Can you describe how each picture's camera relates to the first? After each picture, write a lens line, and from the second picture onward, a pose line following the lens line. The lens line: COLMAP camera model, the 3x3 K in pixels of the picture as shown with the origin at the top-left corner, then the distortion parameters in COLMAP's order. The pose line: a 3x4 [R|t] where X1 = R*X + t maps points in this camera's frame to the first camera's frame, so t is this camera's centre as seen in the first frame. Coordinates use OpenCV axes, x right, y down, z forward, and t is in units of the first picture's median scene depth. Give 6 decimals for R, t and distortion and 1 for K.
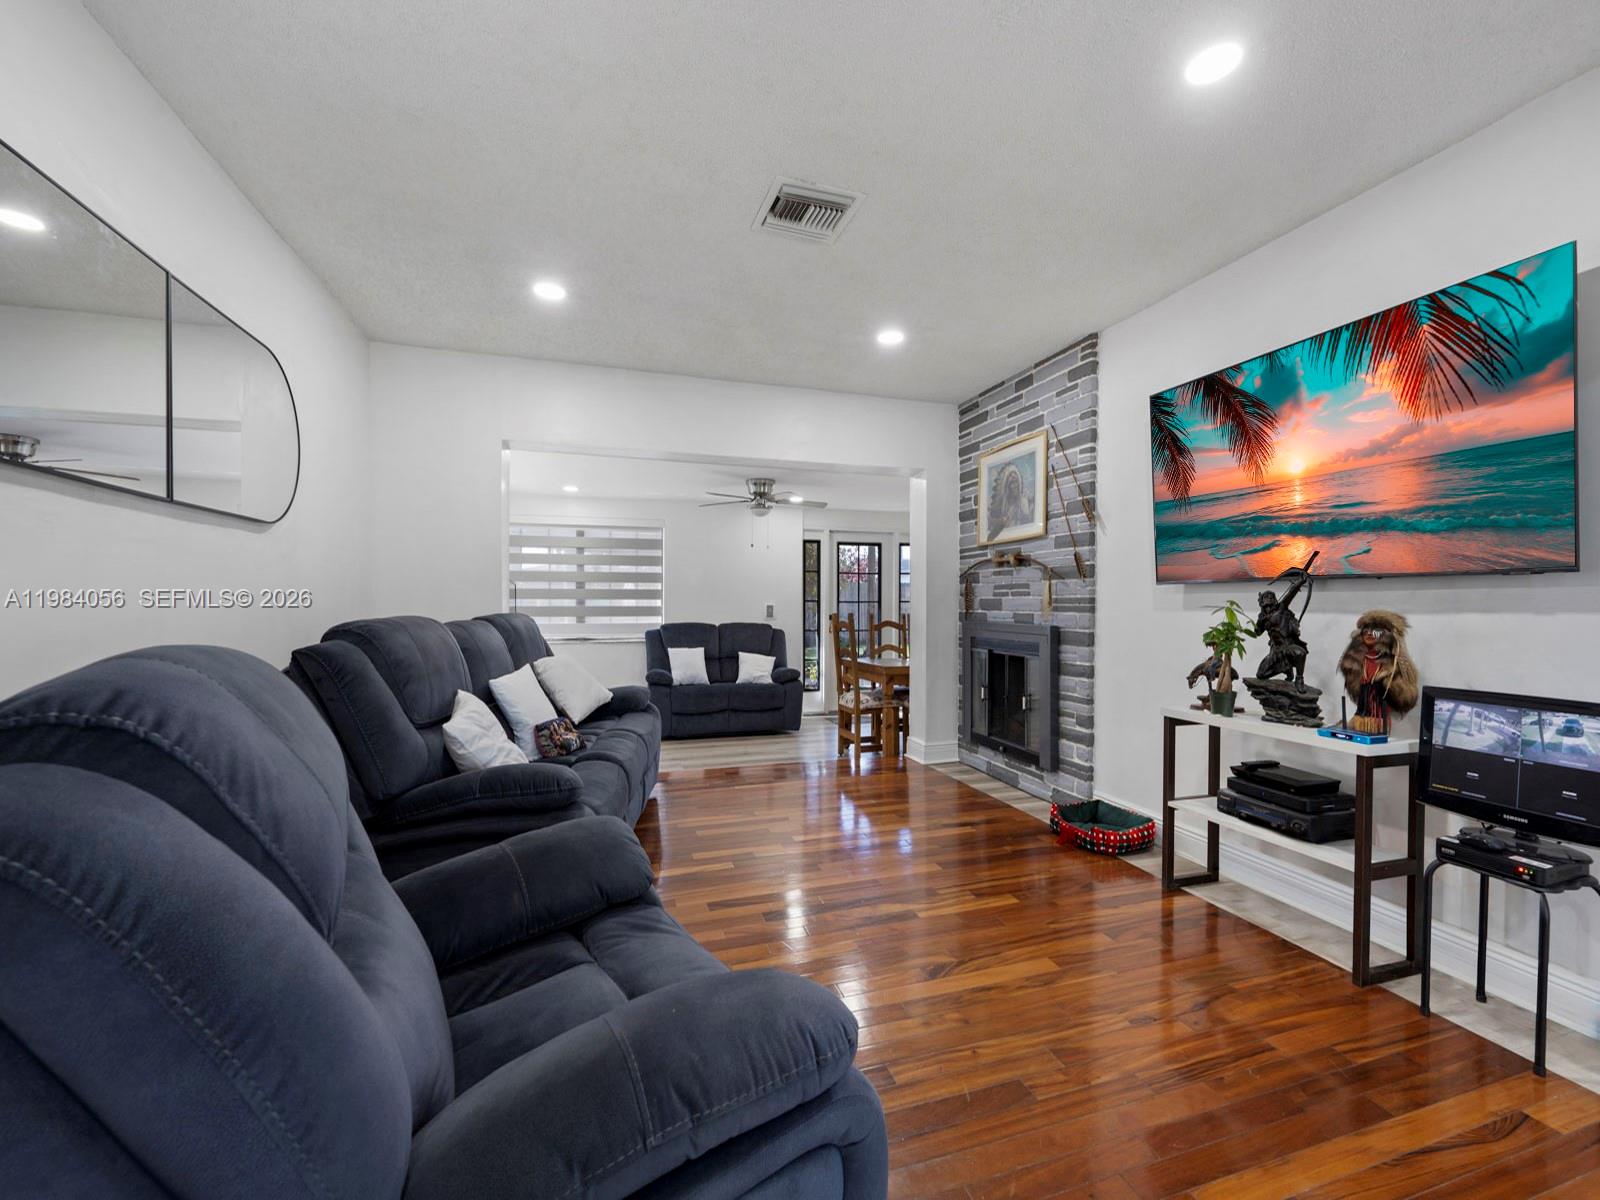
lens RADIAL K [[652.5, 0, 794.4], [0, 652.5, 609.2], [0, 0, 1]] dist [-0.000668, -0.001427]
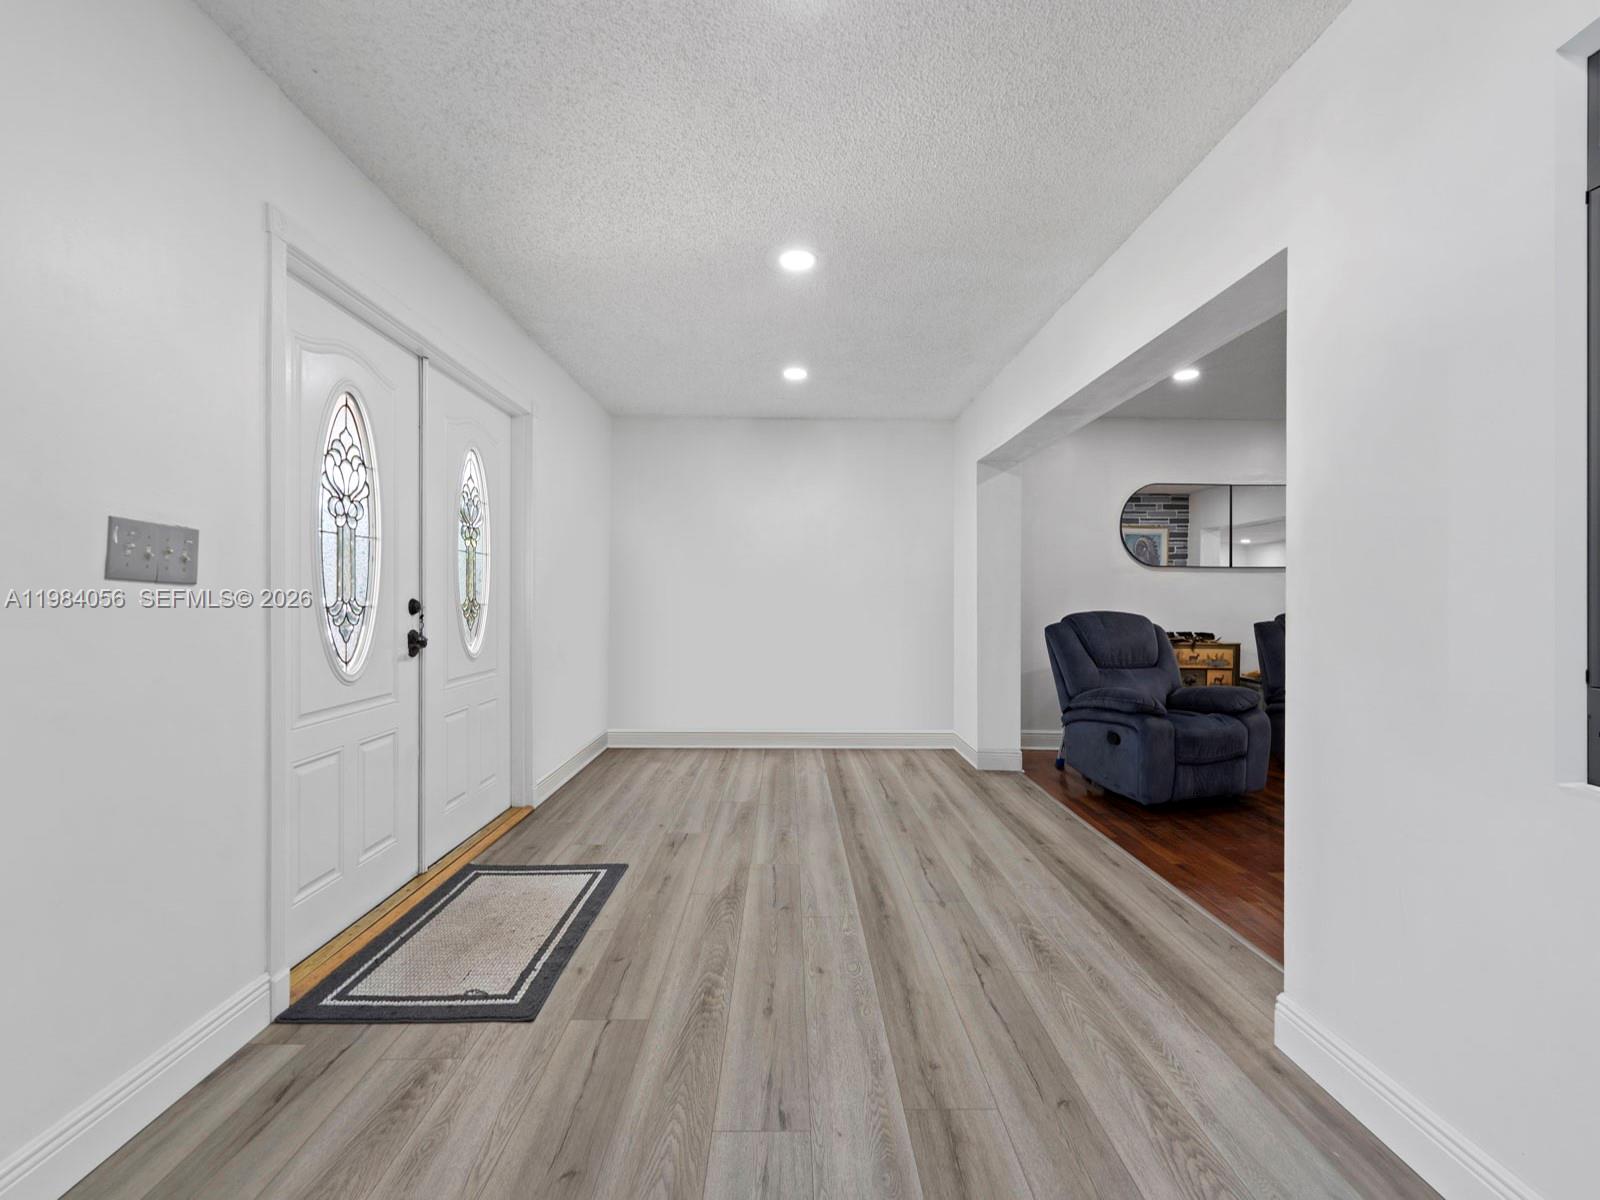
lens RADIAL K [[665.4, 0, 793.7], [0, 665.4, 604.5], [0, 0, 1]] dist [0.000872, 0.000011]
pose [[-0.284114, 0.004016, -0.958782, 1.431756], [-0.020434, 0.999739, 0.010243, -0.000130], [0.958573, 0.022502, -0.283957, 0.018825]]
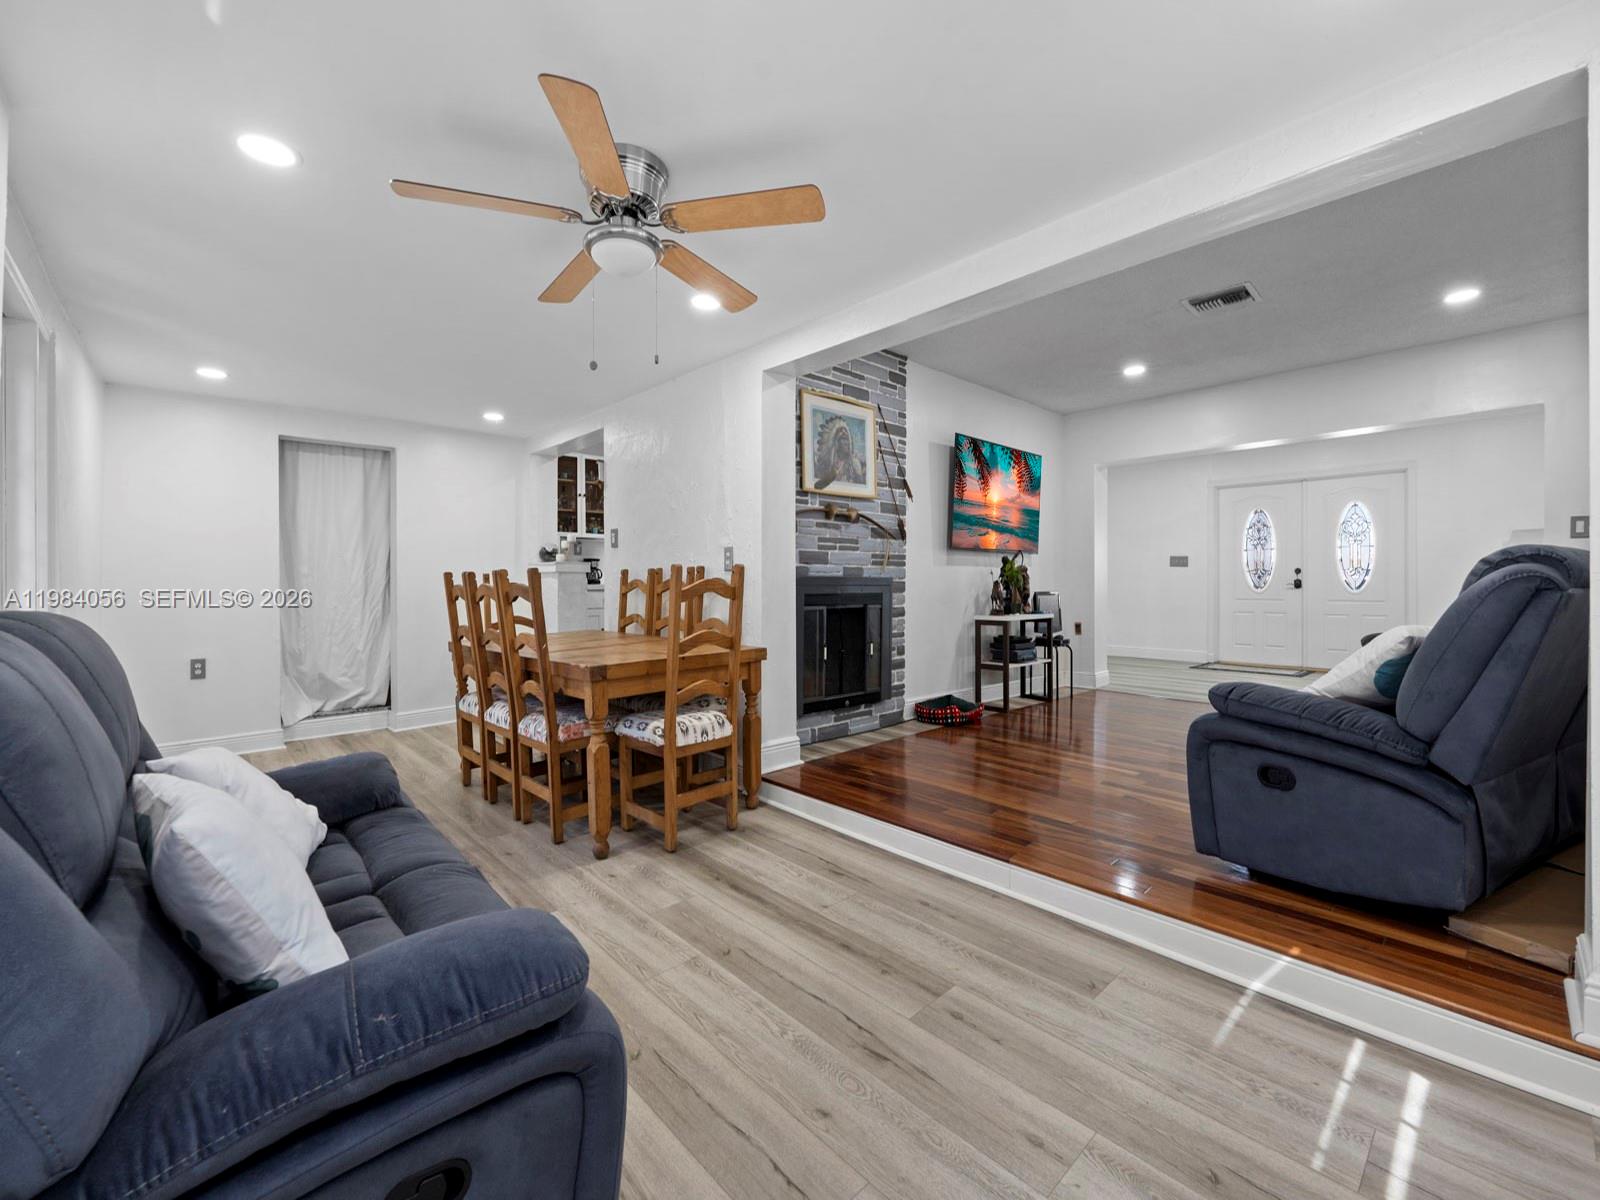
lens RADIAL K [[652.5, 0, 790.3], [0, 652.5, 581.9], [0, 0, 1]] dist [-0.000668, -0.001427]
pose [[-0.420146, -0.004722, 0.907444, -0.775156], [0.007947, 0.999929, 0.008883, 0.027560], [-0.907422, 0.010943, -0.420078, 2.106863]]
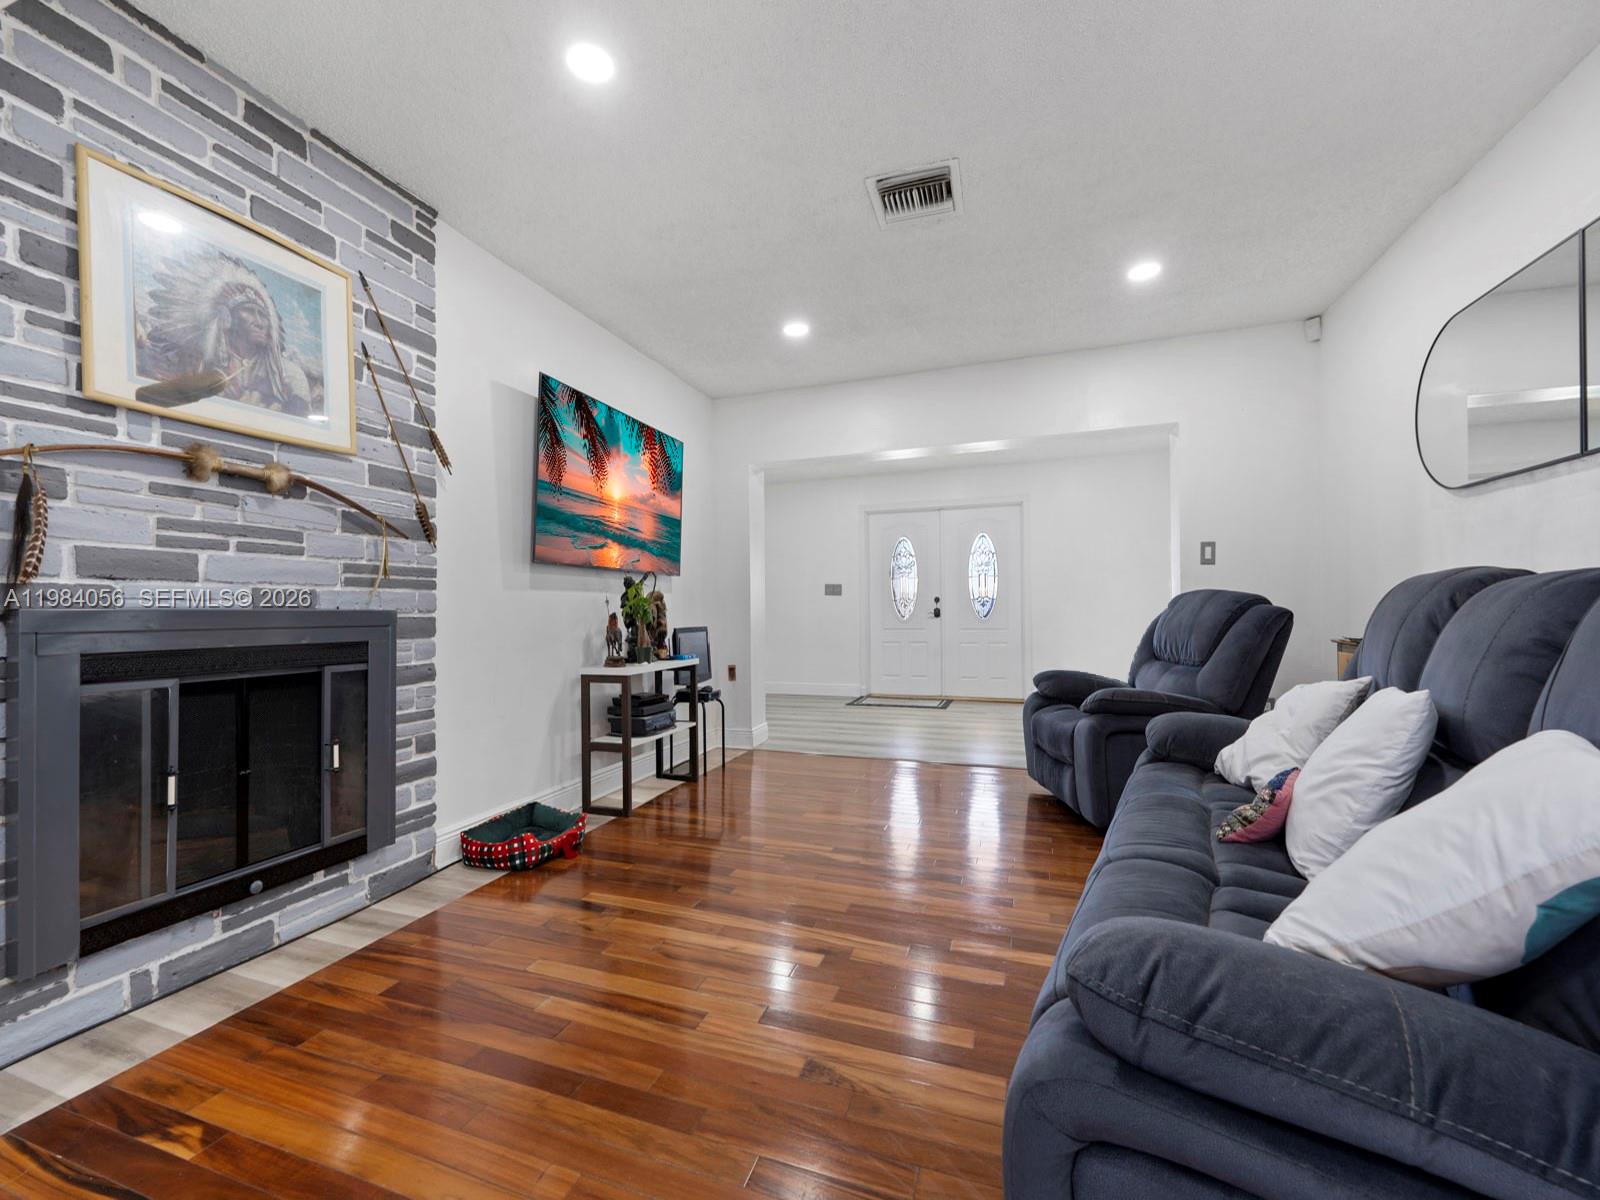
lens RADIAL K [[652.5, 0, 793.6], [0, 652.5, 608.4], [0, 0, 1]] dist [-0.000668, -0.001427]
pose [[-0.803145, 0.003953, 0.595770, -0.360657], [0.010877, 0.999909, 0.008027, 0.029221], [-0.595684, 0.012927, -0.803115, 1.604995]]
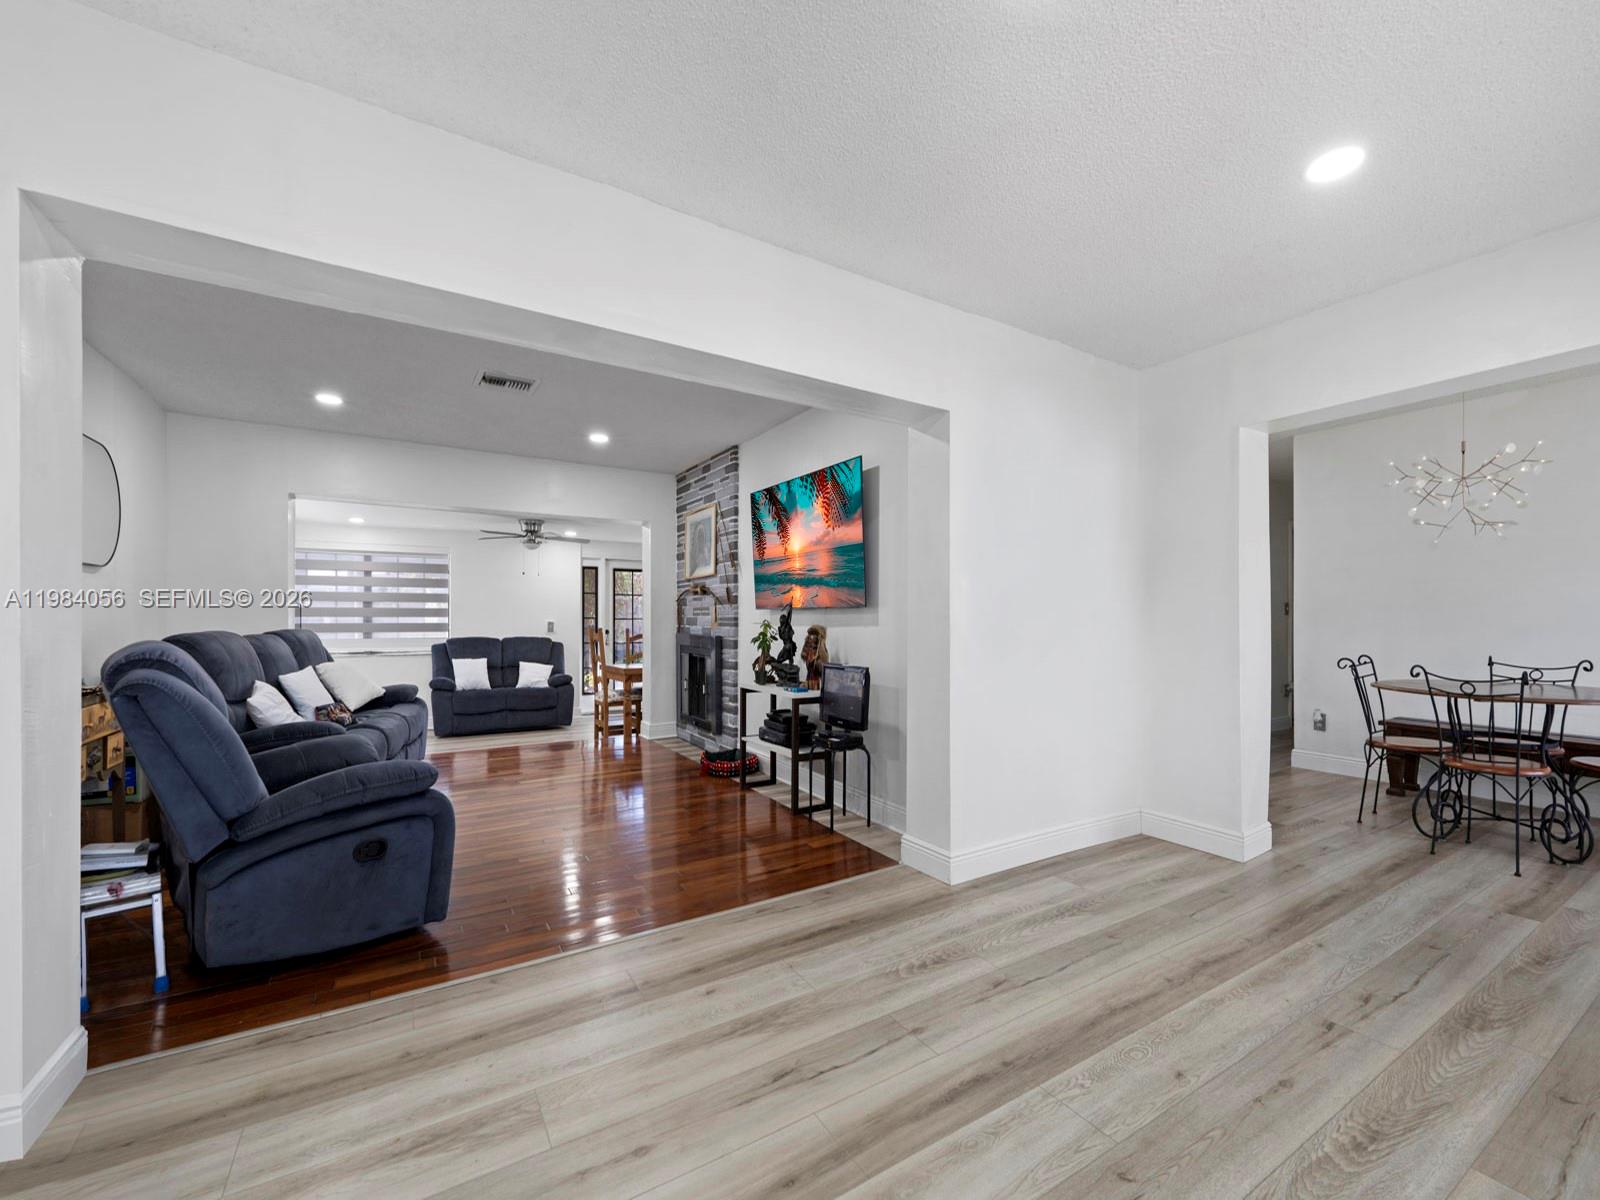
lens RADIAL K [[652.5, 0, 802.6], [0, 652.5, 618.5], [0, 0, 1]] dist [-0.000668, -0.001427]
pose [[0.968594, -0.000744, 0.248648, 0.271218], [0.003101, 0.999954, -0.009088, -0.000317], [-0.248630, 0.009574, 0.968551, -0.628680]]
